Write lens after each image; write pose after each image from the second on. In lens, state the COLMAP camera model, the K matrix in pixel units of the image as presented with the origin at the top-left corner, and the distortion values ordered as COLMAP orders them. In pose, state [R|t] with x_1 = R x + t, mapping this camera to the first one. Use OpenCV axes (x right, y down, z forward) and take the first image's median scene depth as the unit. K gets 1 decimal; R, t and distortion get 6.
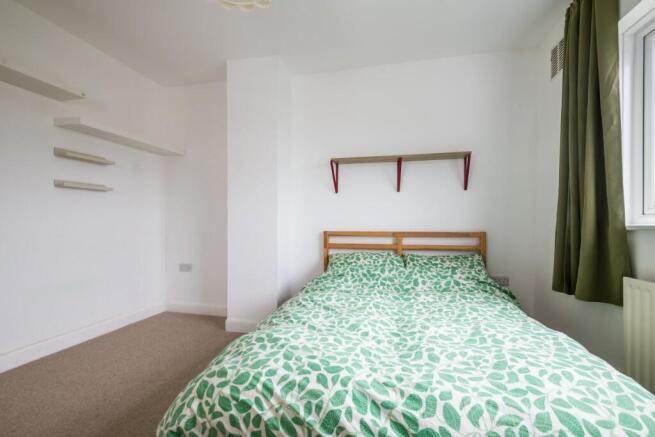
lens RADIAL K [[299.6, 0, 328.5], [0, 299.6, 220.3], [0, 0, 1]] dist [0.002438, 0.000083]
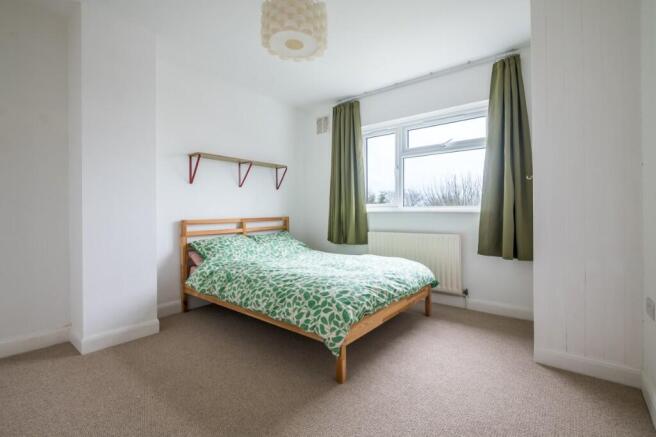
lens RADIAL K [[300.0, 0, 329.3], [0, 300.0, 214.5], [0, 0, 1]] dist [0.002438, 0.000083]
pose [[0.435243, -0.013890, 0.900206, -0.780266], [0.003597, 0.999900, 0.013689, 0.005318], [-0.900306, -0.002720, 0.435249, 0.110486]]
